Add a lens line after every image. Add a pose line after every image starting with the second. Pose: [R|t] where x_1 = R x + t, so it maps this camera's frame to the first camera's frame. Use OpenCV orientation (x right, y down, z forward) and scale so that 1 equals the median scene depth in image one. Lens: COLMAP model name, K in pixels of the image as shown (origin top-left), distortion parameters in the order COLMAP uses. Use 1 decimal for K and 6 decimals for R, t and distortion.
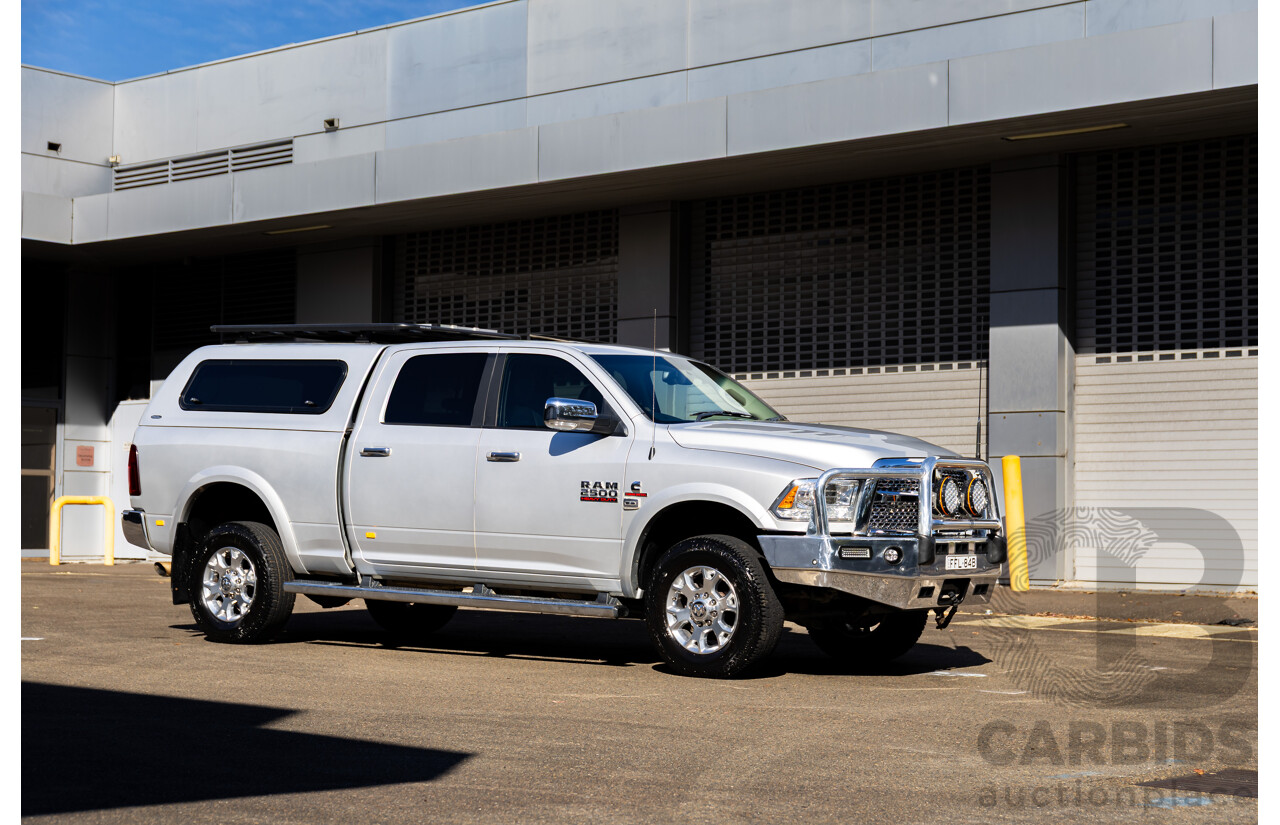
lens RADIAL K [[1830.6, 0, 640.0], [0, 1830.6, 412.5], [0, 0, 1]] dist [0.013543, 0.027104]
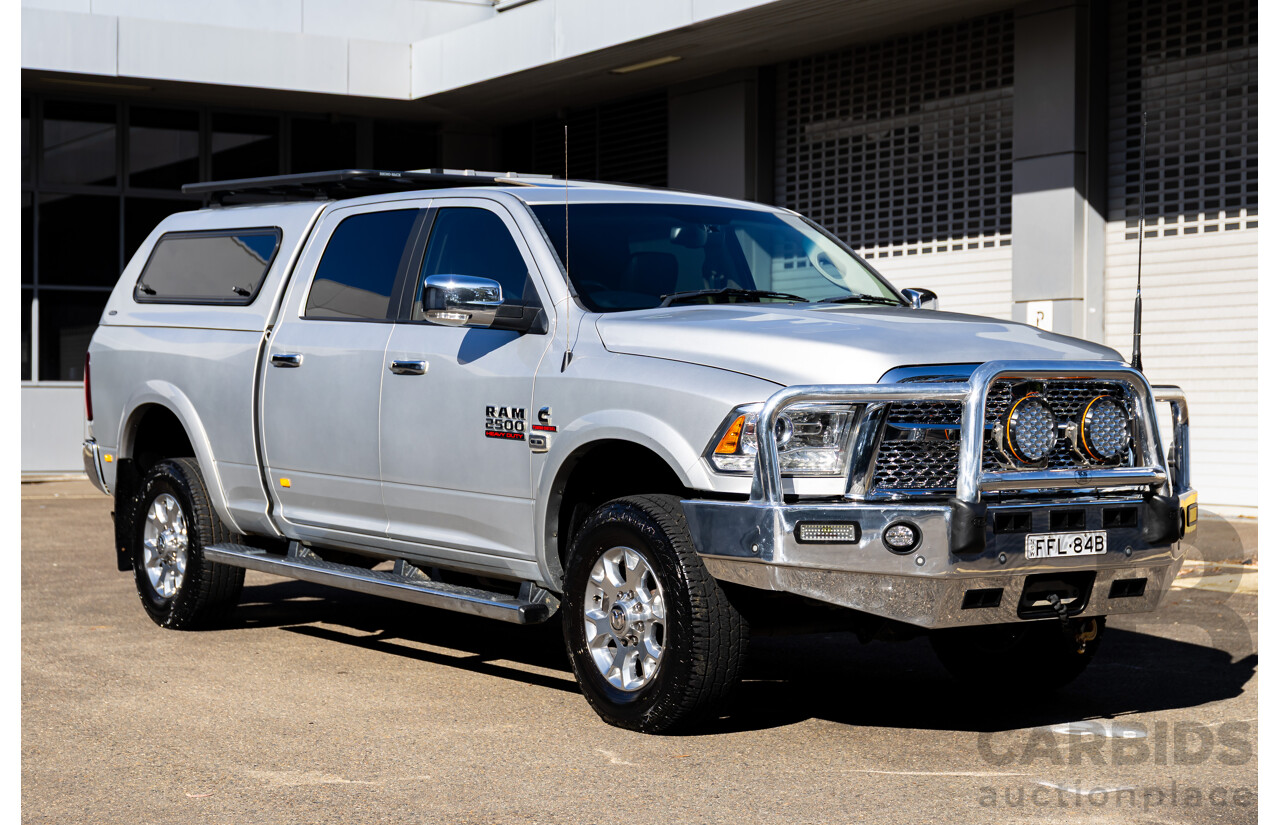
lens RADIAL K [[2075.6, 0, 679.7], [0, 2075.6, 411.1], [0, 0, 1]] dist [0.004720, 0.034969]
pose [[0.952201, -0.007121, -0.305388, 0.236047], [0.025309, 0.998130, 0.055640, 0.001132], [0.304421, -0.060710, 0.950601, 0.320078]]
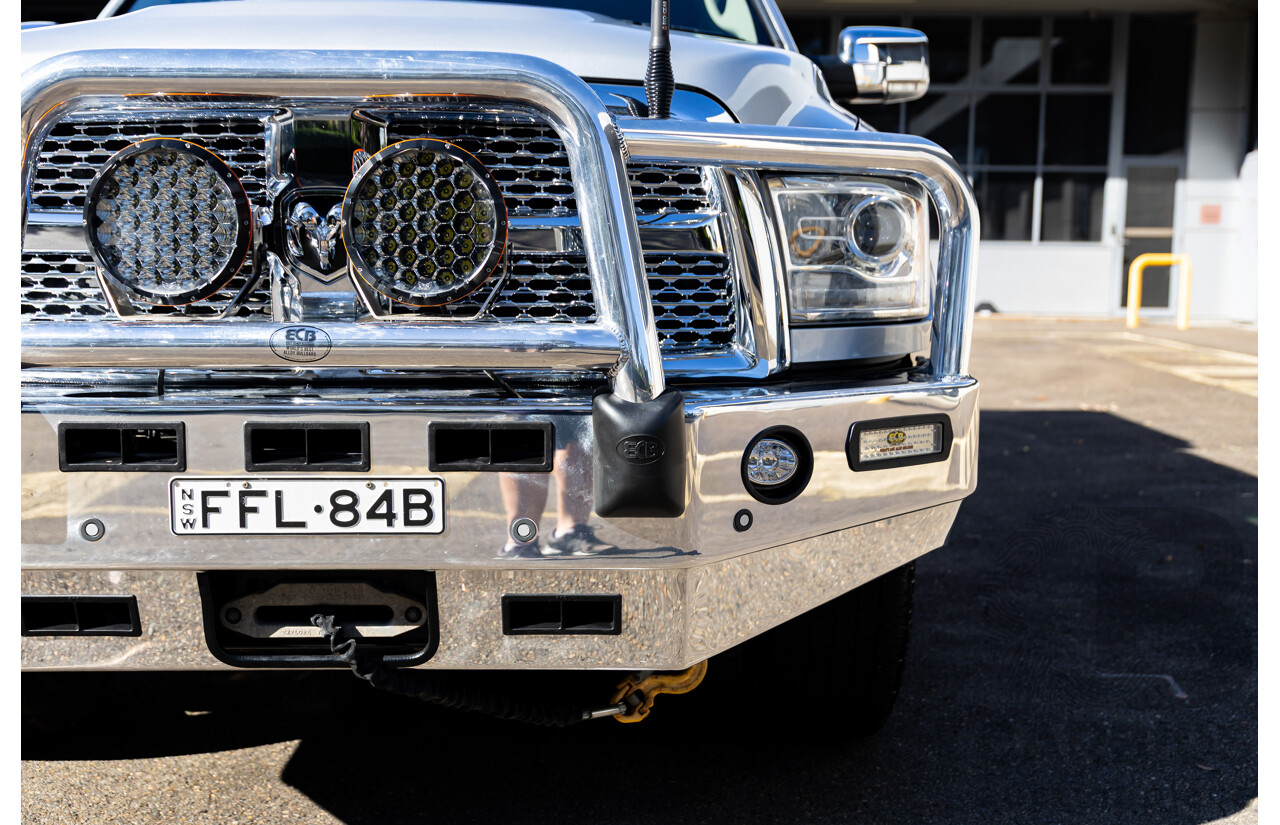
lens RADIAL K [[1451.3, 0, 666.1], [0, 1451.3, 430.3], [0, 0, 1]] dist [-0.003056, 0.005093]
pose [[0.628212, 0.083527, -0.773545, 0.318019], [0.043216, 0.988940, 0.141882, 0.043606], [0.776841, -0.122562, 0.617654, 0.841692]]
